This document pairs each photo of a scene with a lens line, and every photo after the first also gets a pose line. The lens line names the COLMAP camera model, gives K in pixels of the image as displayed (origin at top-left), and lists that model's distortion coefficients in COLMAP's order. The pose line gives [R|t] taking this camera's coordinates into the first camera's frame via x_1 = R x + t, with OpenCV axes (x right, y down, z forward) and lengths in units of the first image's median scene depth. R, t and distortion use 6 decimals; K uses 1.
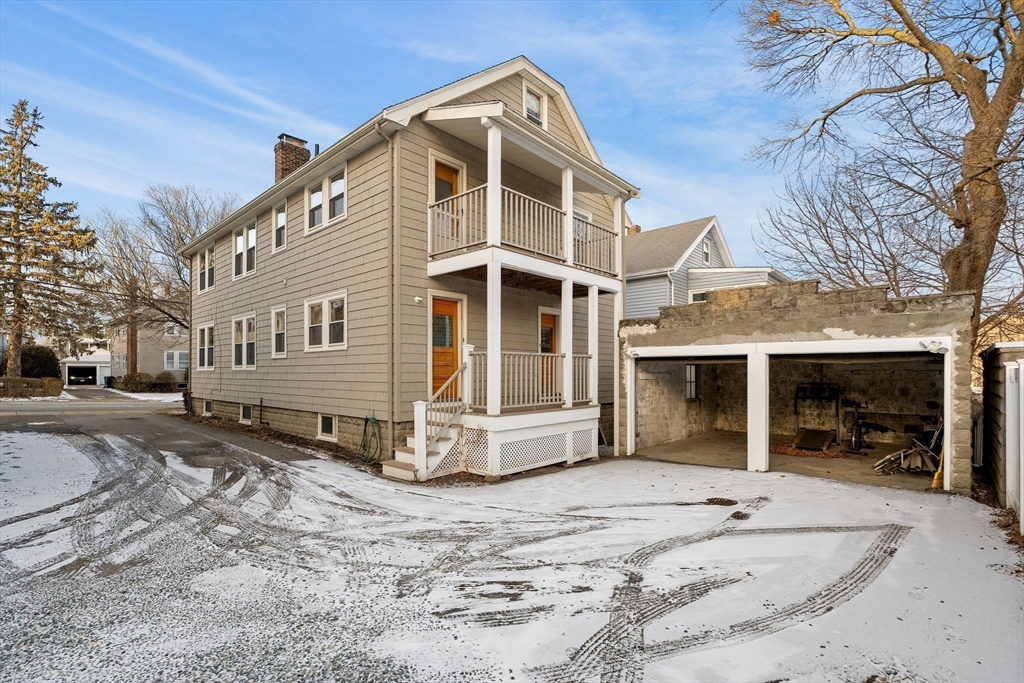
lens RADIAL K [[472.7, 0, 511.2], [0, 472.7, 375.3], [0, 0, 1]] dist [-0.005029, 0.002257]
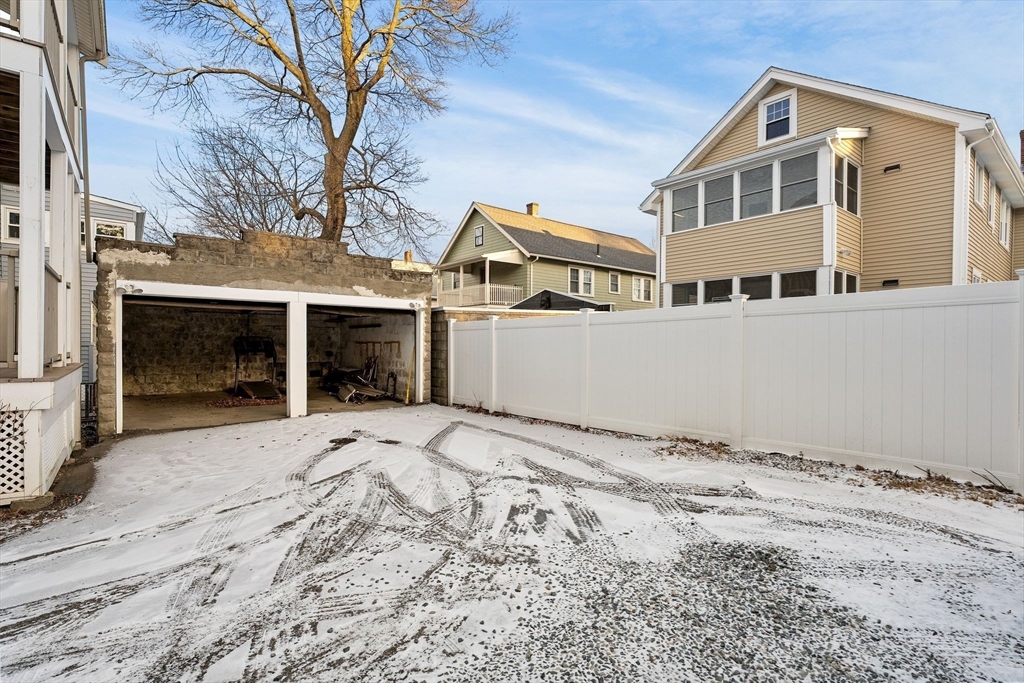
lens RADIAL K [[472.7, 0, 514.9], [0, 472.7, 347.4], [0, 0, 1]] dist [-0.005029, 0.002257]
pose [[0.152184, -0.010101, 0.988301, -0.621957], [-0.000350, 0.999947, 0.010274, 0.060909], [-0.988352, -0.001910, 0.152173, 0.554511]]
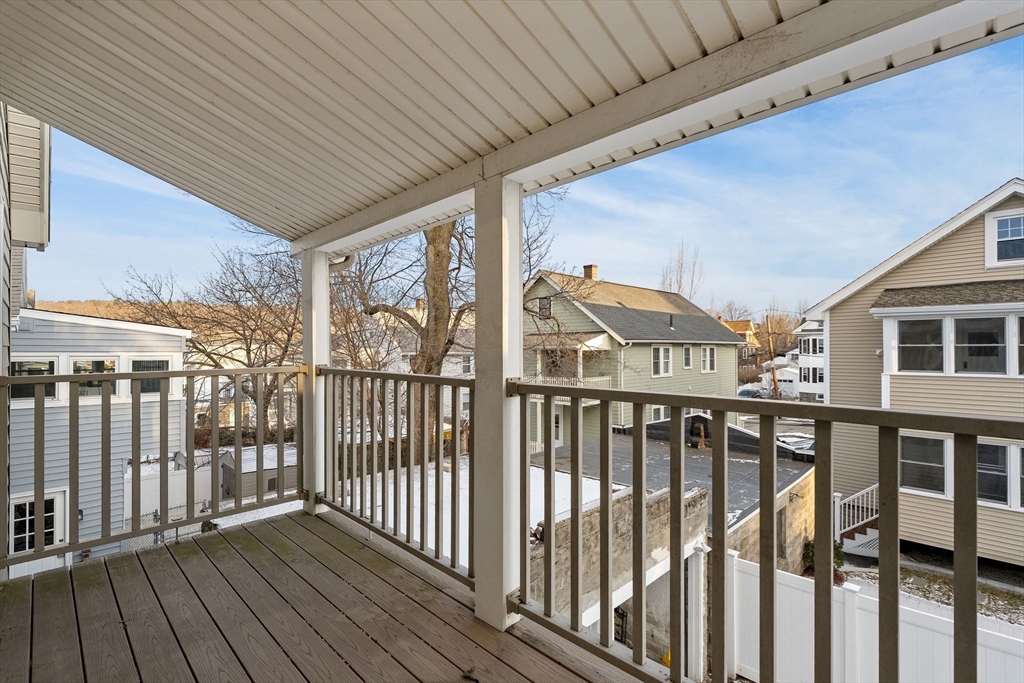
lens RADIAL K [[472.7, 0, 520.8], [0, 472.7, 342.6], [0, 0, 1]] dist [-0.005029, 0.002257]
pose [[0.043080, 0.017822, 0.998913, -0.152804], [0.008493, 0.999798, -0.018204, -0.576498], [-0.999036, 0.009268, 0.042920, 1.575960]]
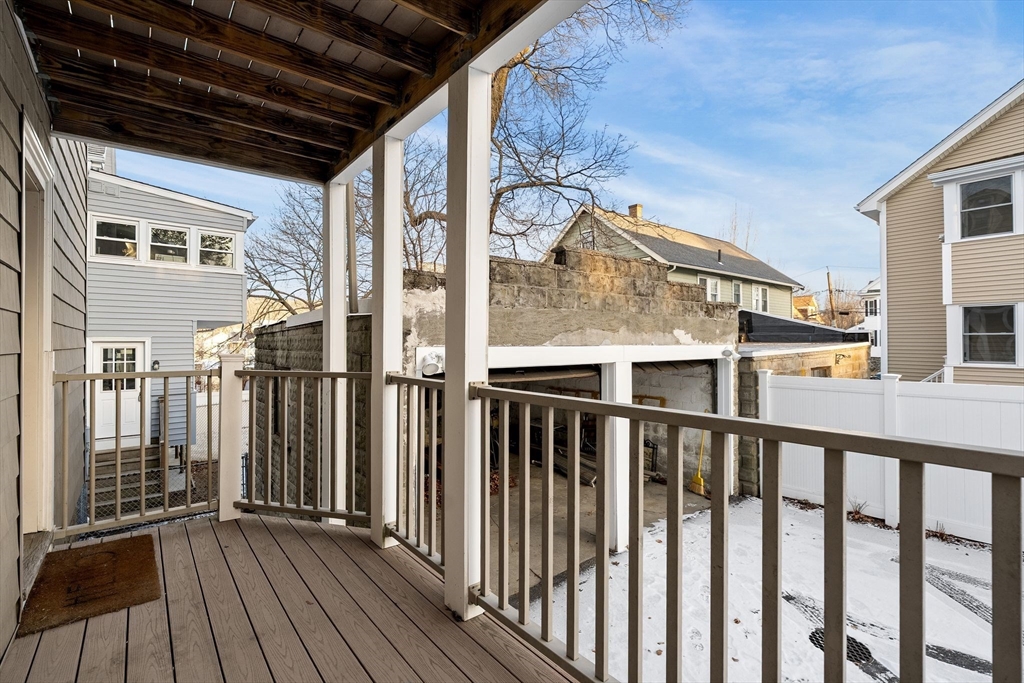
lens RADIAL K [[472.7, 0, 520.4], [0, 472.7, 335.1], [0, 0, 1]] dist [-0.005029, 0.002257]
pose [[0.148385, 0.016649, 0.988789, -0.189629], [0.009768, 0.999785, -0.018300, -0.105193], [-0.988881, 0.012374, 0.148191, 1.526875]]
